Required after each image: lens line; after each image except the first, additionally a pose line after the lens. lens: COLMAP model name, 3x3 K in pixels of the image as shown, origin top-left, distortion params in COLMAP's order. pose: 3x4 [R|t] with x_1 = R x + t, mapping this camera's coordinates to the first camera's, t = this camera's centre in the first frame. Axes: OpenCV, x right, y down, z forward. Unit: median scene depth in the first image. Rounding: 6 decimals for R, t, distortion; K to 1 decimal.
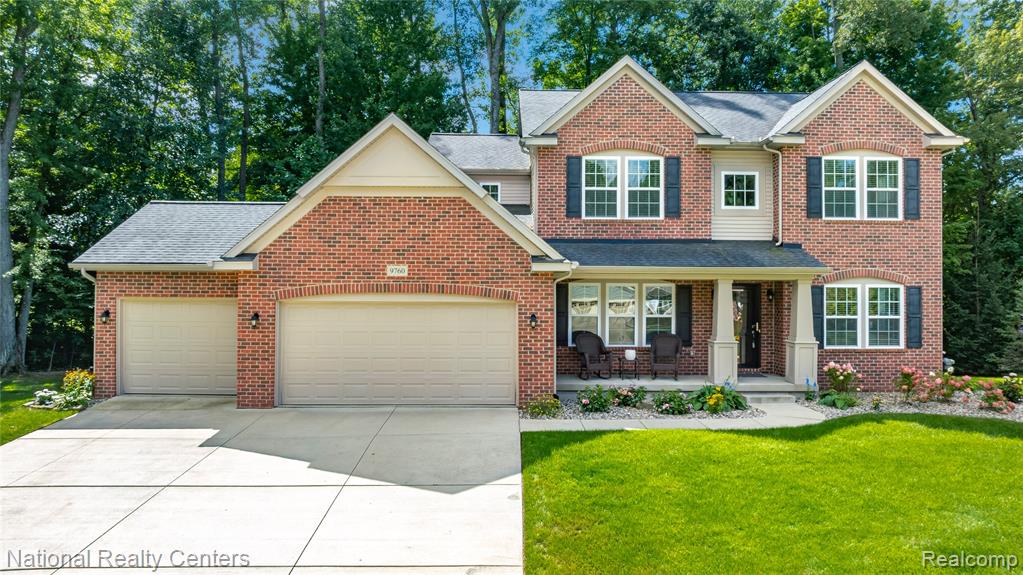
lens RADIAL K [[727.1, 0, 512.9], [0, 727.1, 288.7], [0, 0, 1]] dist [-0.022061, -0.001576]
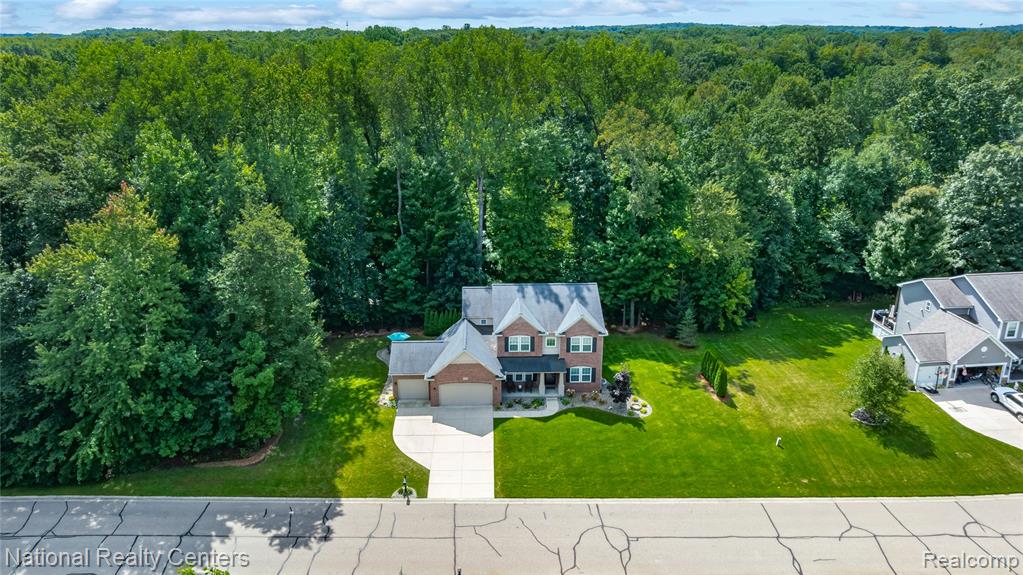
lens RADIAL K [[727.1, 0, 475.1], [0, 727.1, 265.0], [0, 0, 1]] dist [-0.022061, -0.001576]
pose [[0.999541, -0.010656, -0.028360, 0.029721], [0.018886, 0.951113, 0.308265, -1.756920], [0.023689, -0.308659, 0.950878, -2.582322]]
